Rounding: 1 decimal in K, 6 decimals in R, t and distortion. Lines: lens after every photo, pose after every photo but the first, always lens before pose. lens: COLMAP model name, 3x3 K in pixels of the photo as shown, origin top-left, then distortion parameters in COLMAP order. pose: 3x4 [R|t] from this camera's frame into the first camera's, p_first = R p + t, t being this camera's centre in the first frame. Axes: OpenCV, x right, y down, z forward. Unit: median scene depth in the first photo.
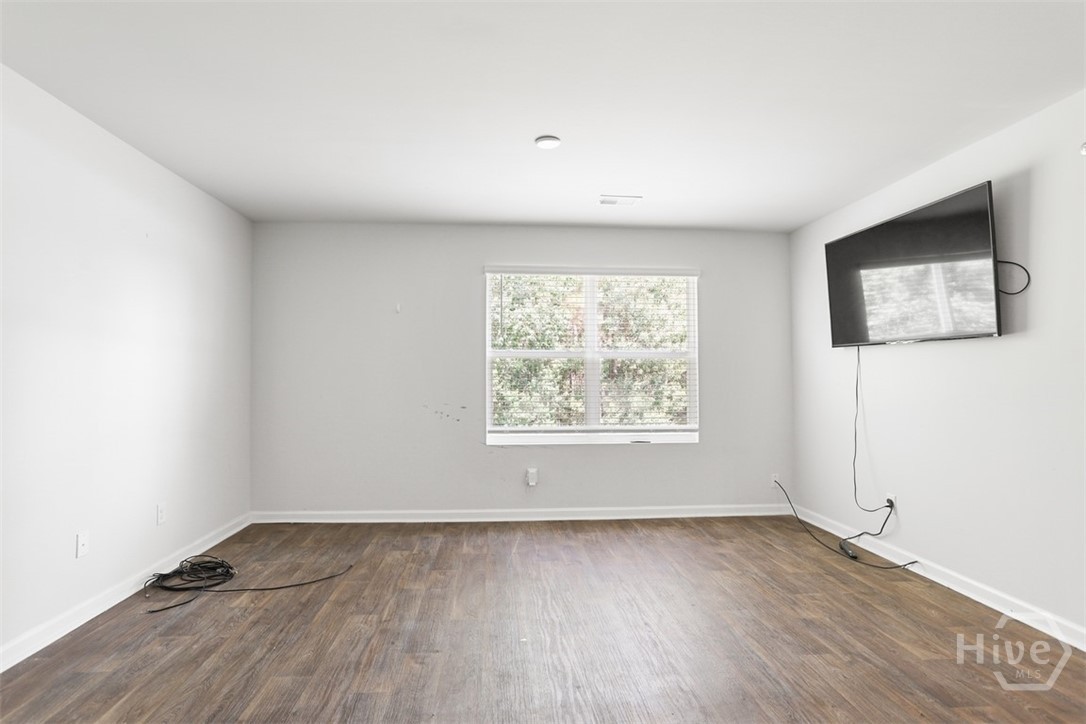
lens RADIAL K [[536.9, 0, 543.5], [0, 536.9, 362.2], [0, 0, 1]] dist [-0.055709, 0.022160]
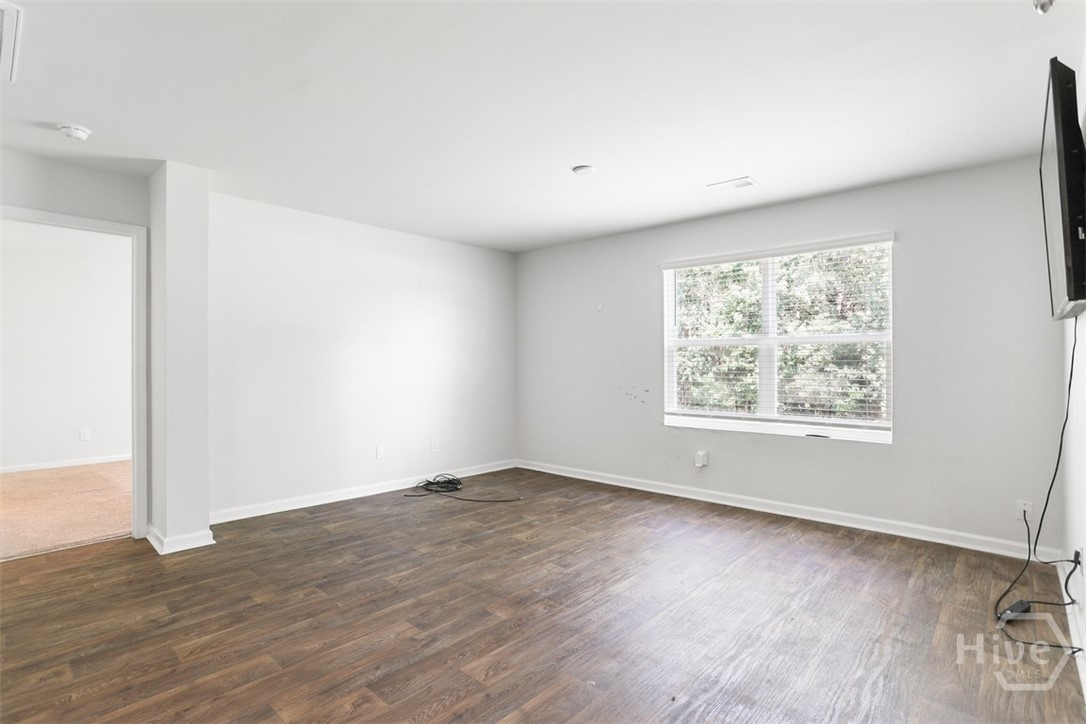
lens RADIAL K [[536.9, 0, 540.2], [0, 536.9, 355.3], [0, 0, 1]] dist [-0.055709, 0.022160]
pose [[0.680493, -0.012604, -0.732646, 0.585846], [0.020631, 0.999785, 0.001963, 0.002264], [0.732464, -0.016451, 0.680607, 0.064556]]
